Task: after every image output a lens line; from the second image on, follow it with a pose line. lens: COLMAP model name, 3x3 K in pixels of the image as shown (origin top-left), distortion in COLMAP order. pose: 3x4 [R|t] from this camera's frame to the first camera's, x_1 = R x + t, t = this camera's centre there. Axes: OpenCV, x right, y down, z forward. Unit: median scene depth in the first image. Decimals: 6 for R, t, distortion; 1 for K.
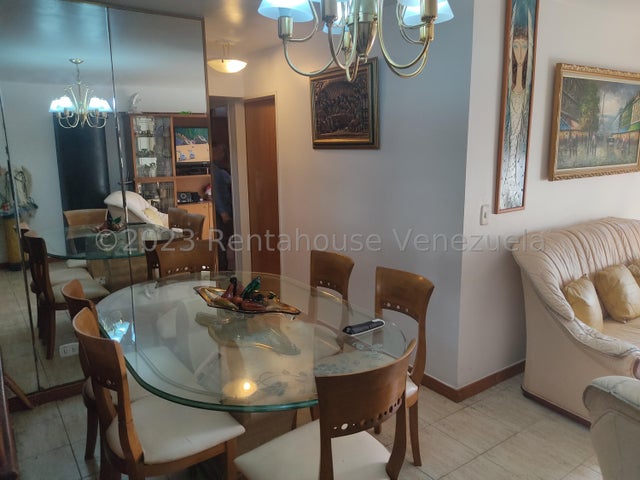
lens RADIAL K [[483.3, 0, 319.9], [0, 483.3, 237.9], [0, 0, 1]] dist [0.006457, -0.008495]
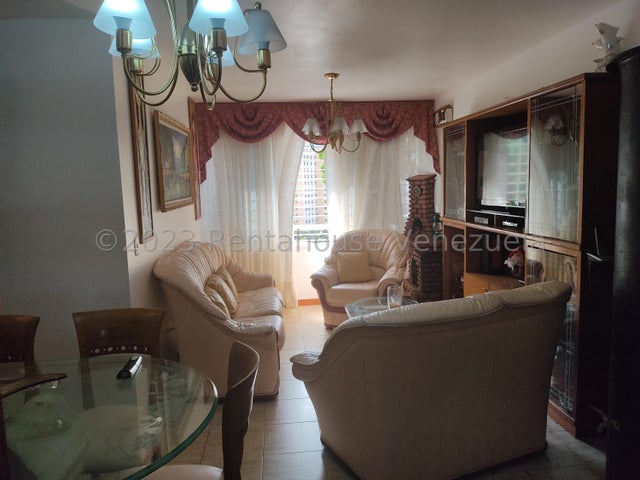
lens RADIAL K [[483.3, 0, 322.4], [0, 483.3, 240.1], [0, 0, 1]] dist [0.006457, -0.008495]
pose [[0.482668, -0.111068, 0.868732, -0.371692], [0.194544, 0.980741, 0.017300, 0.000822], [-0.853923, 0.160657, 0.494980, 0.134387]]
